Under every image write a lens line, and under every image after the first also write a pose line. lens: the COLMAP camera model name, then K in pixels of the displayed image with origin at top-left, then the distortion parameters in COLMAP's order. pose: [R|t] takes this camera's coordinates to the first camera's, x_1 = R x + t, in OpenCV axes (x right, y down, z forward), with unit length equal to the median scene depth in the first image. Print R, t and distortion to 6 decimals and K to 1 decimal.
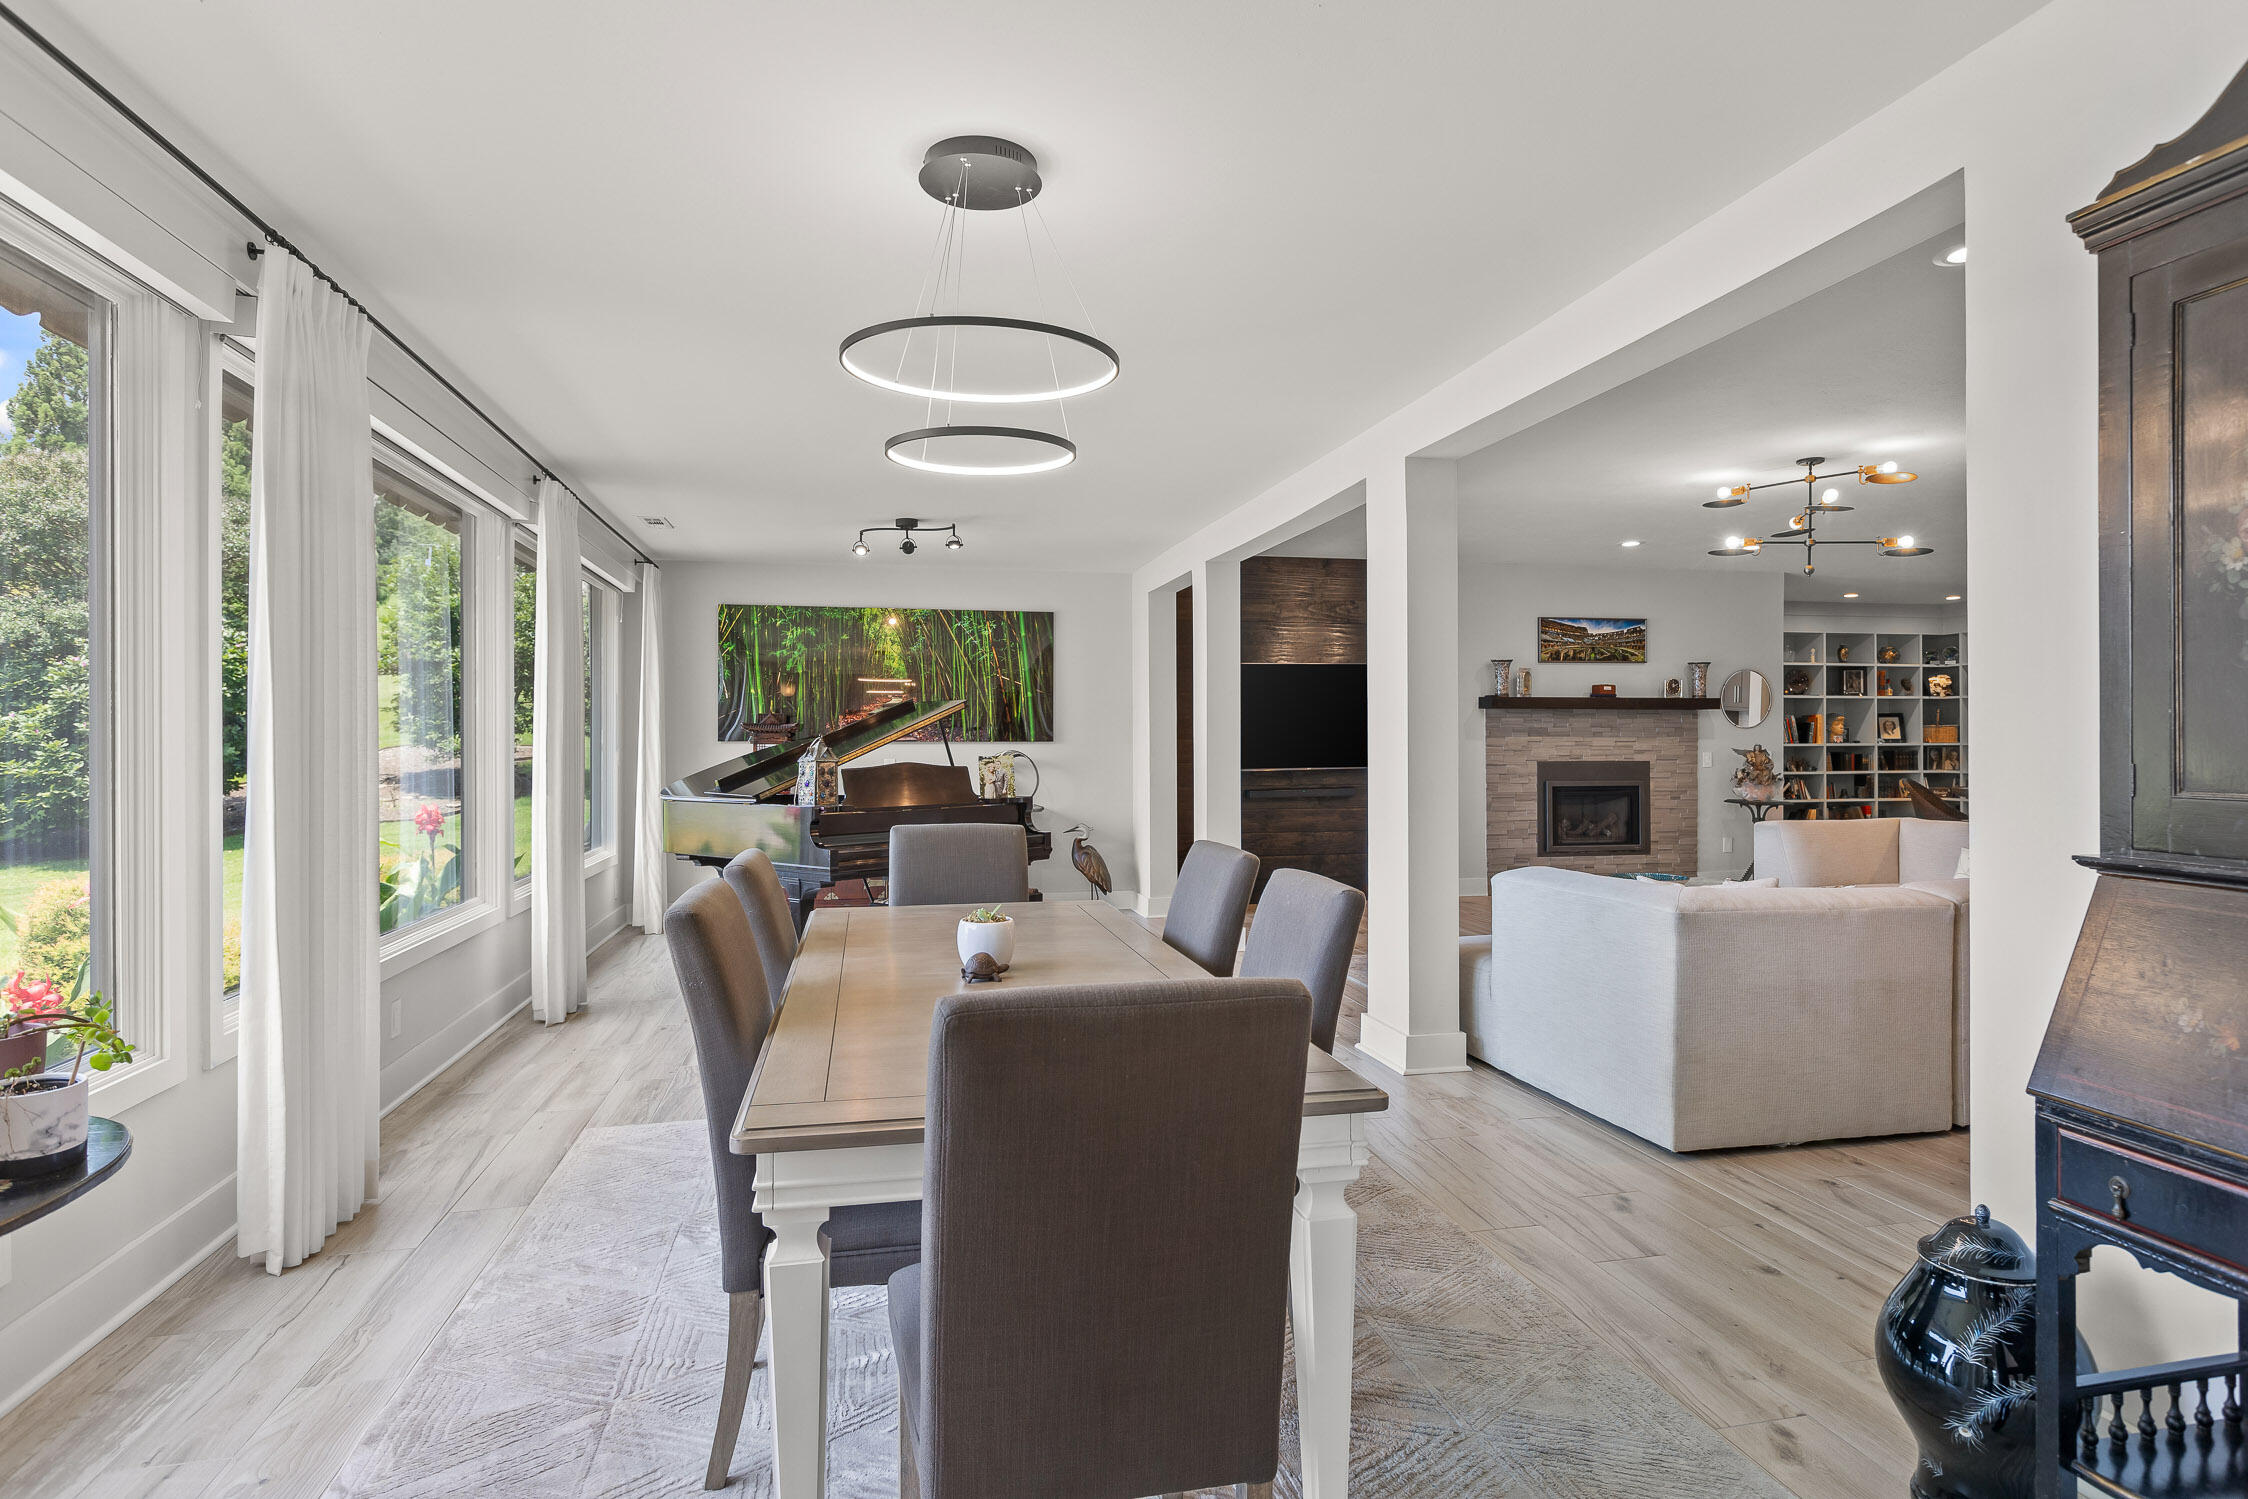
lens RADIAL K [[1144.3, 0, 1124.5], [0, 1144.3, 738.0], [0, 0, 1]] dist [-0.005685, 0.000244]
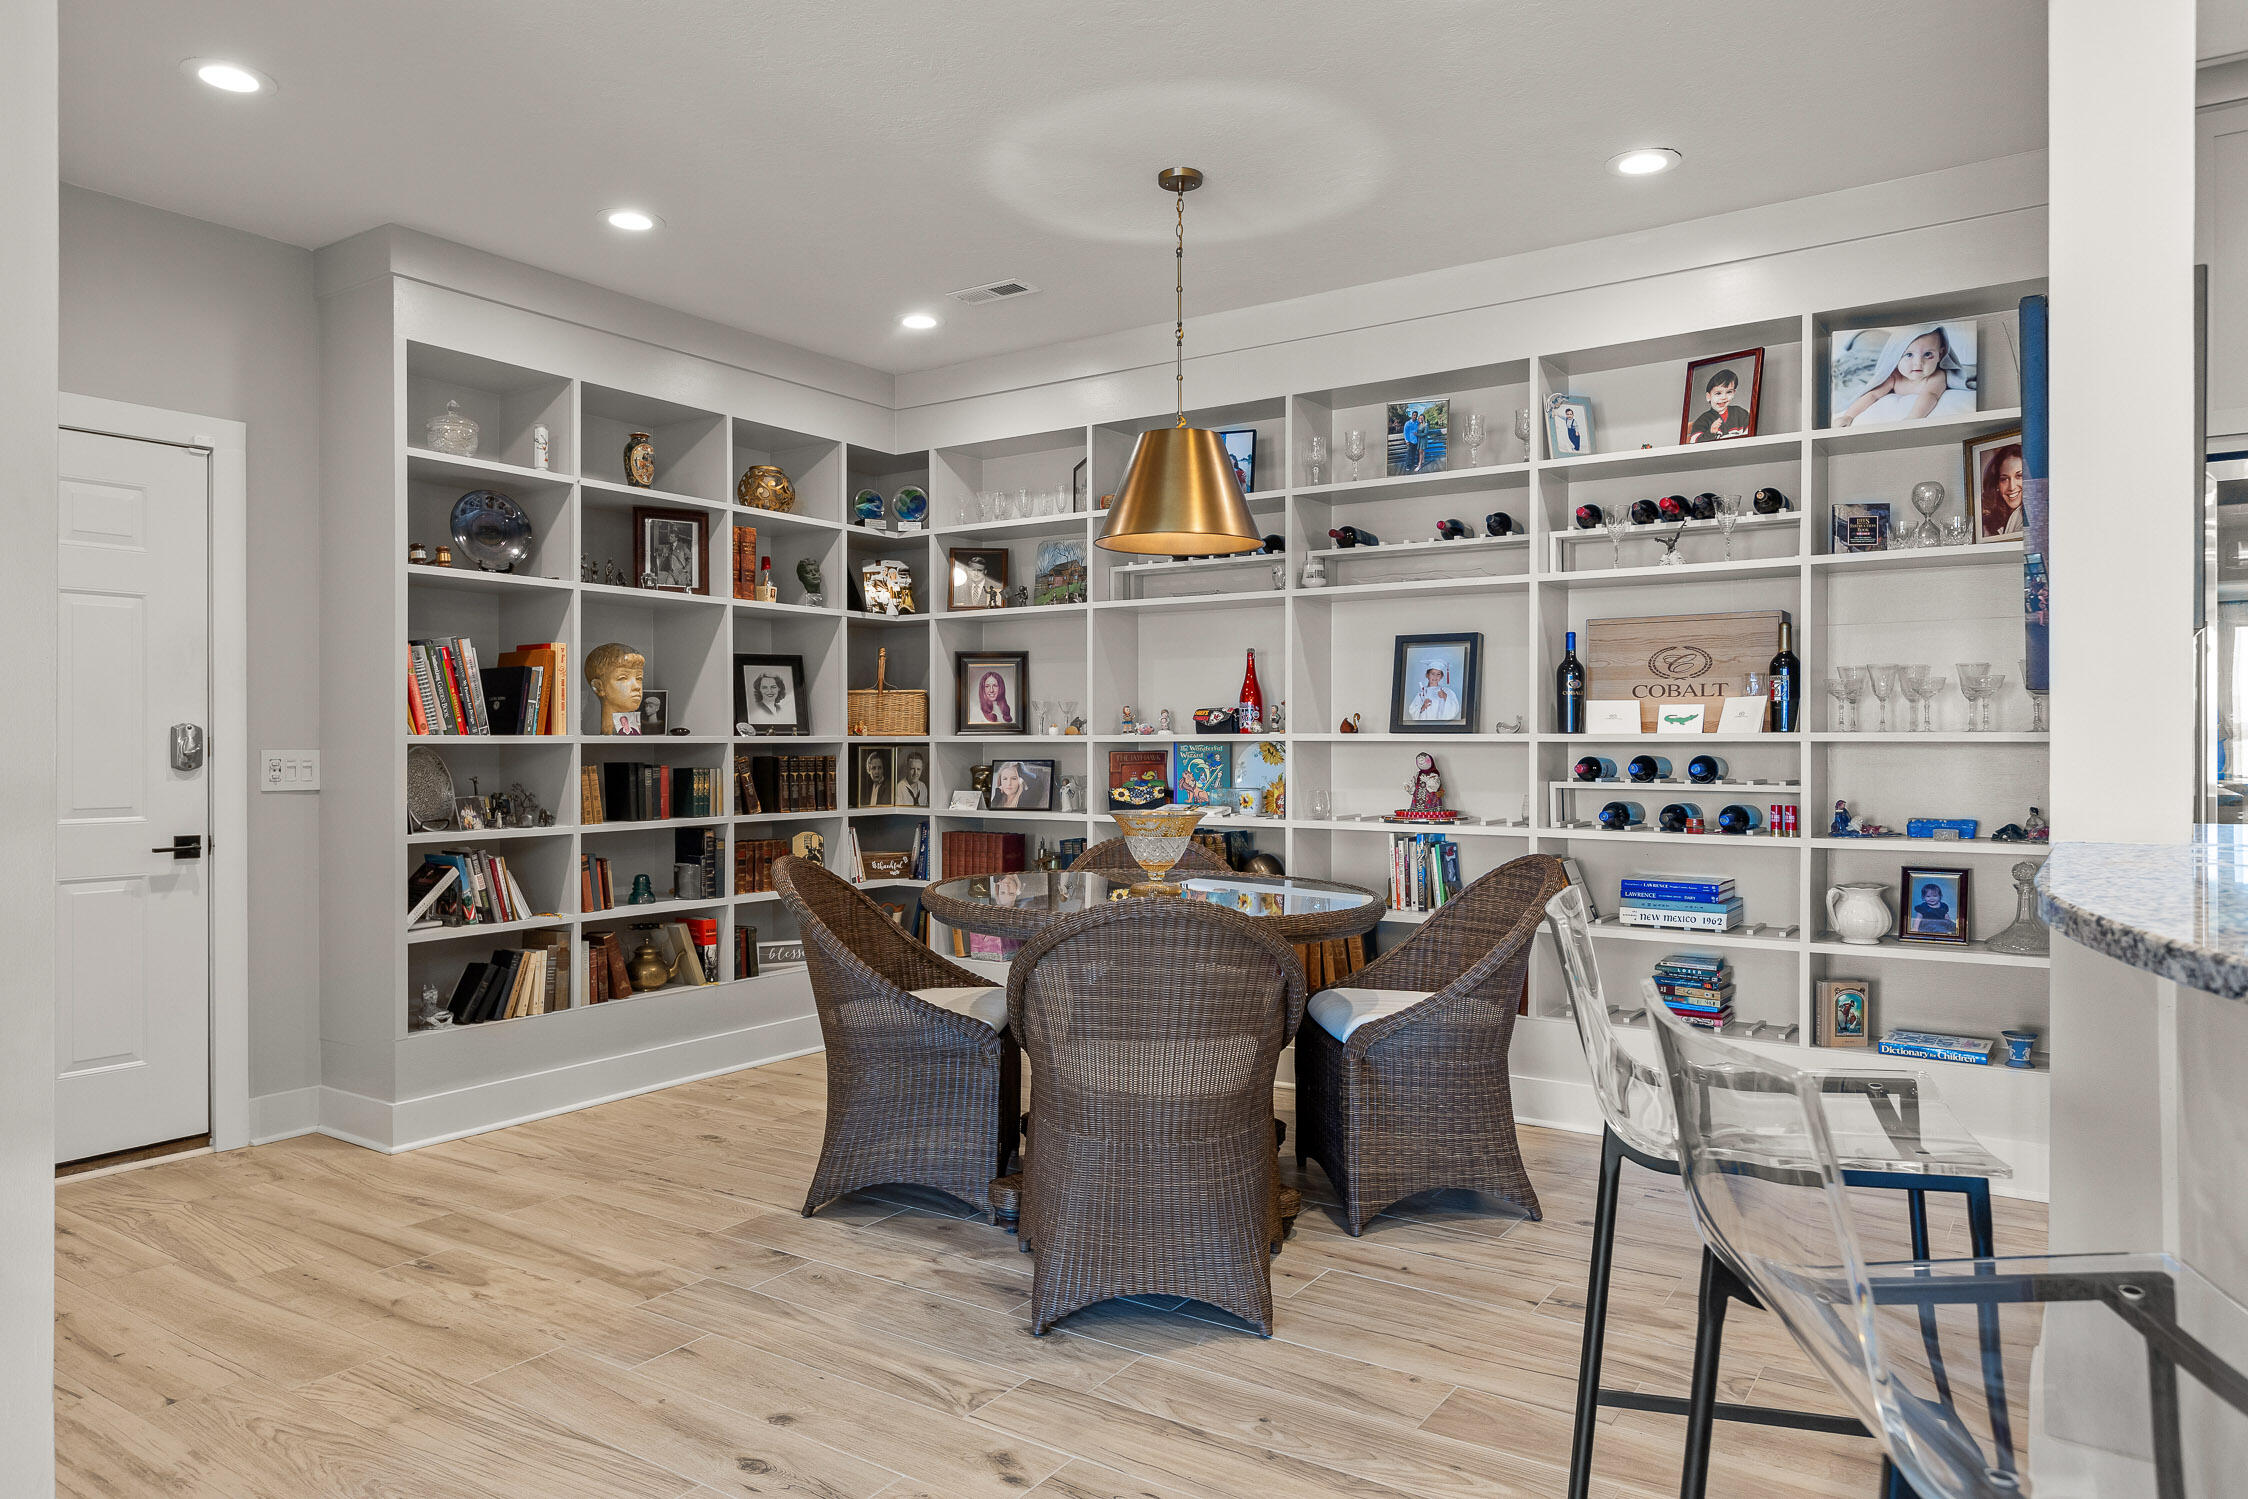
lens RADIAL K [[1439.3, 0, 1112.8], [0, 1439.3, 740.4], [0, 0, 1]] dist [-0.008118, -0.000925]
pose [[0.720151, 0.002854, 0.693811, 0.440484], [-0.003531, 0.999994, -0.000448, 0.005695], [-0.693808, -0.002127, 0.720157, 0.607718]]
